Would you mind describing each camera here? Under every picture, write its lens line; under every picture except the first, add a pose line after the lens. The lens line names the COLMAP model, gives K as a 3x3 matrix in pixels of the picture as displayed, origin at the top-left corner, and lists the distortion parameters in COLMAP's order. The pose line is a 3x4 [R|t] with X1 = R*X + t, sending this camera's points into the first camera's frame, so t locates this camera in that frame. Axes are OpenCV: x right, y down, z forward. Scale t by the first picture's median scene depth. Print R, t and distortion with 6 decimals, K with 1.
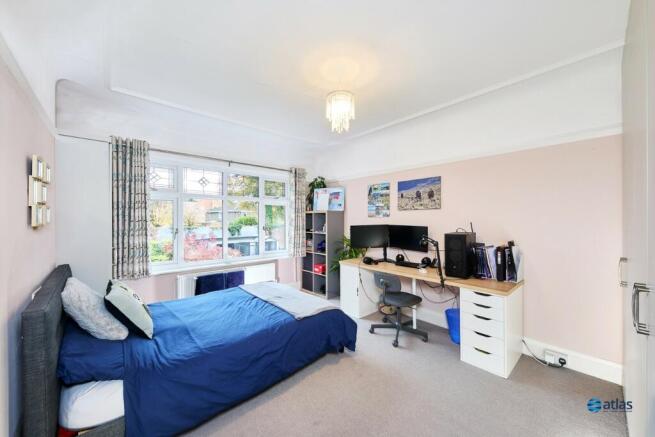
lens RADIAL K [[245.3, 0, 326.2], [0, 245.3, 216.2], [0, 0, 1]] dist [0.000728, -0.000013]
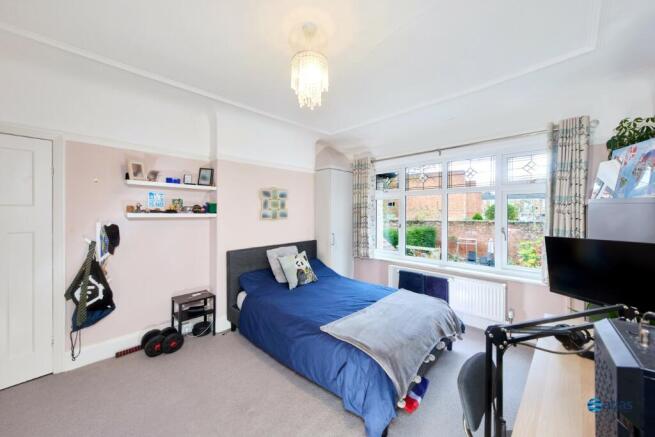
lens RADIAL K [[245.3, 0, 326.2], [0, 245.3, 216.2], [0, 0, 1]] dist [0.000728, -0.000013]
pose [[0.068098, 0.015822, -0.997553, 0.533456], [0.011175, 0.999799, 0.016620, -0.009213], [0.997616, -0.012279, 0.067908, 0.651726]]
